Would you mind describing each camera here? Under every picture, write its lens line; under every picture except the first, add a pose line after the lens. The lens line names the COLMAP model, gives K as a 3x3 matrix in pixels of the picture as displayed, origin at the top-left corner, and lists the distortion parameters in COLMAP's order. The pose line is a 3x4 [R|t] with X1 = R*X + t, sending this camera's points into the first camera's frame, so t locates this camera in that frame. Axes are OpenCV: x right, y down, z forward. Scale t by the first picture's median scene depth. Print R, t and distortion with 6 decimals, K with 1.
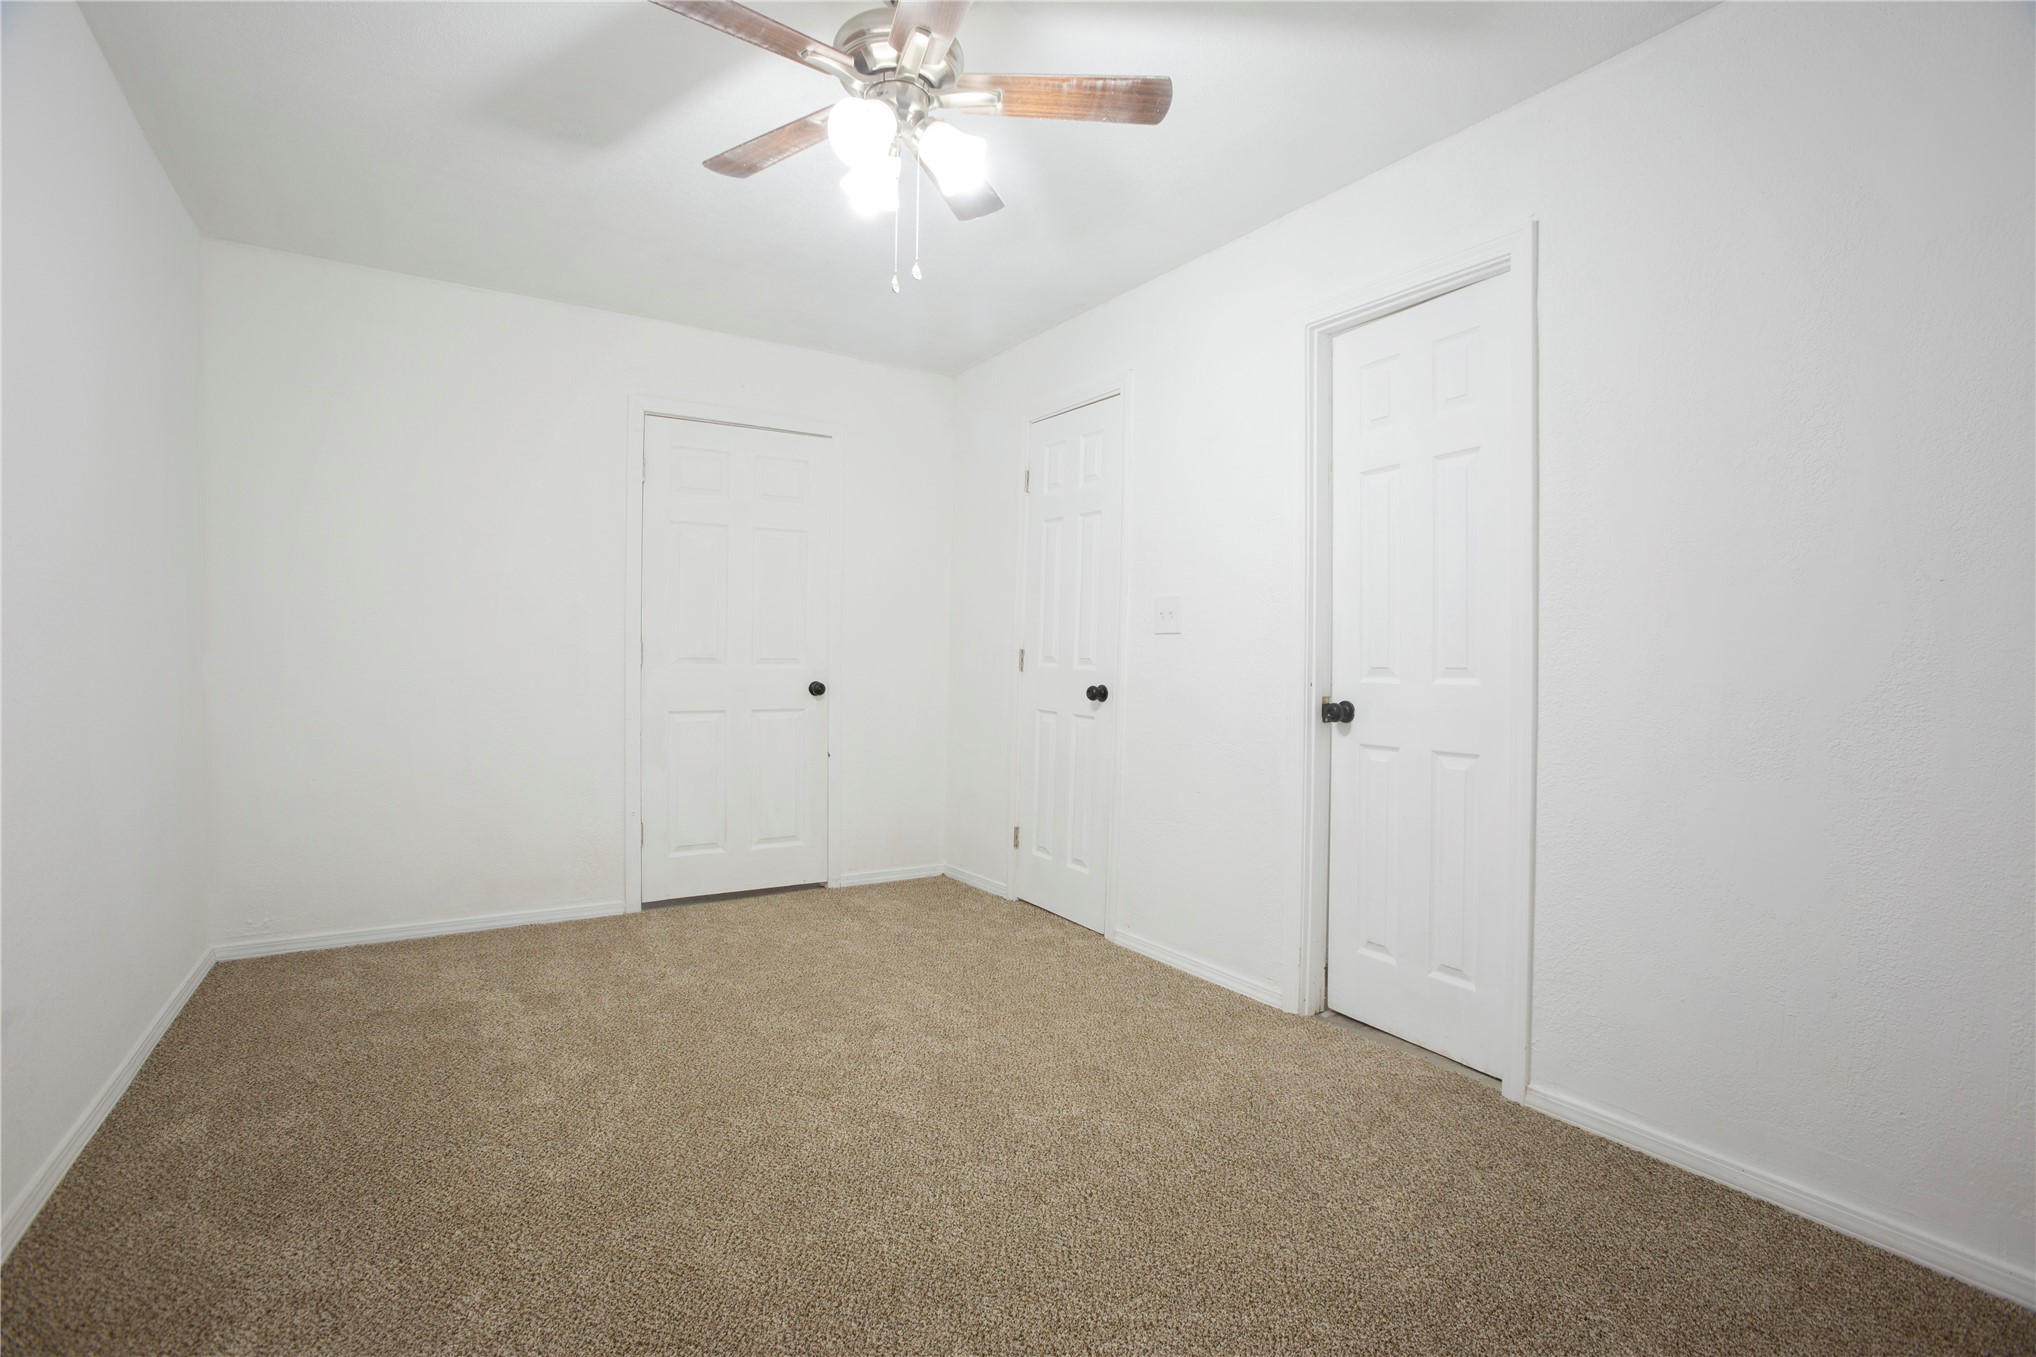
lens RADIAL K [[933.0, 0, 1016.5], [0, 933.0, 672.8], [0, 0, 1]] dist [-0.077703, 0.034554]
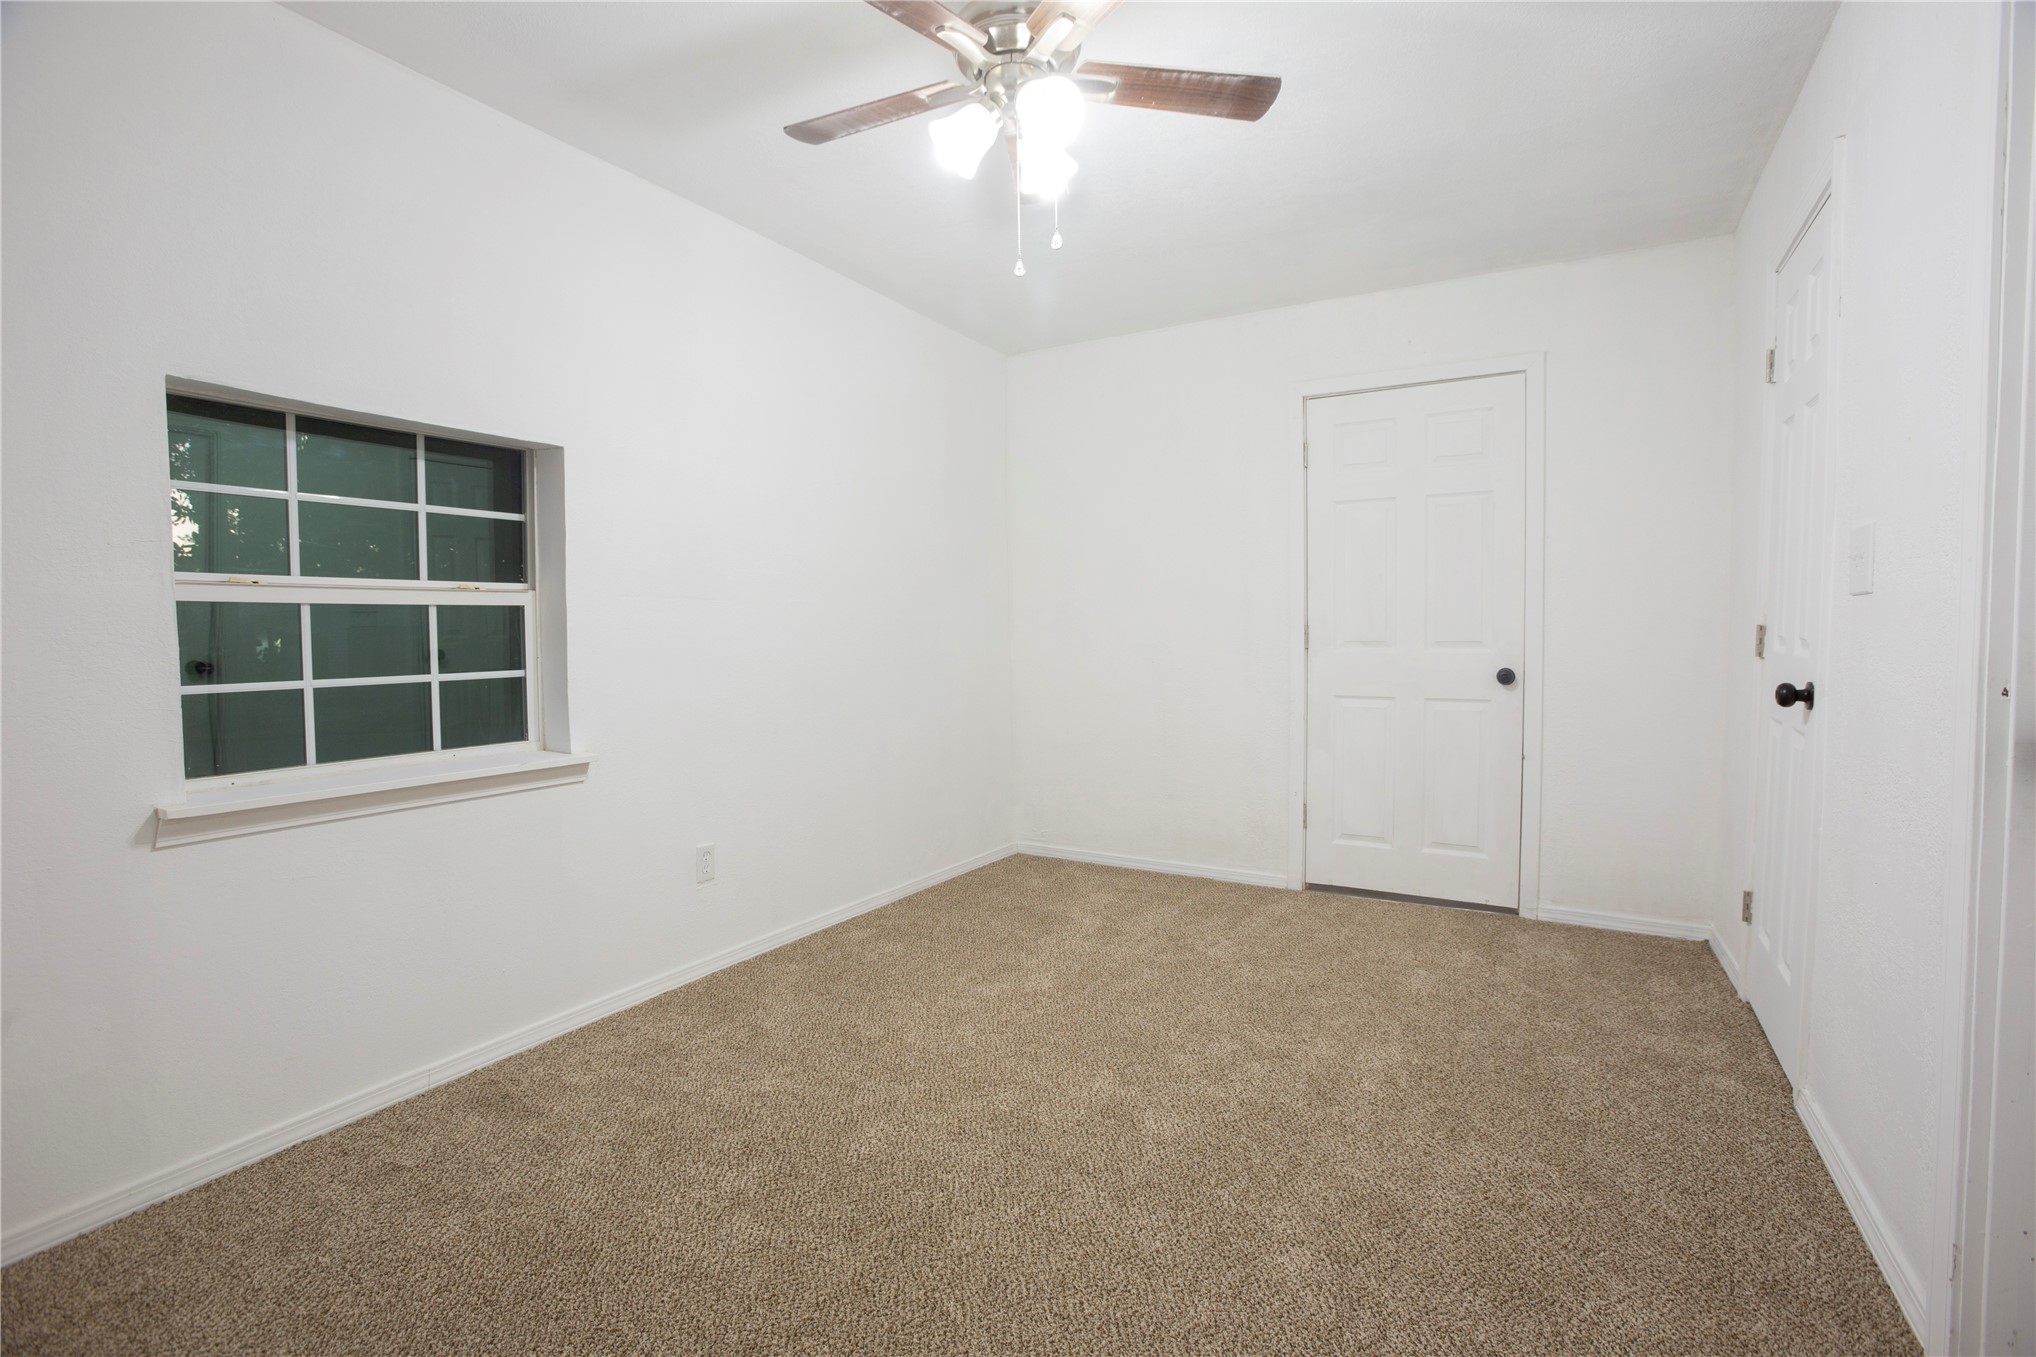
lens RADIAL K [[933.0, 0, 1016.5], [0, 933.0, 672.8], [0, 0, 1]] dist [-0.077703, 0.034554]
pose [[0.439000, 0.022268, -0.898211, 0.467893], [-0.003981, 0.999731, 0.022840, -0.004906], [0.898478, -0.006451, 0.438971, 0.338668]]
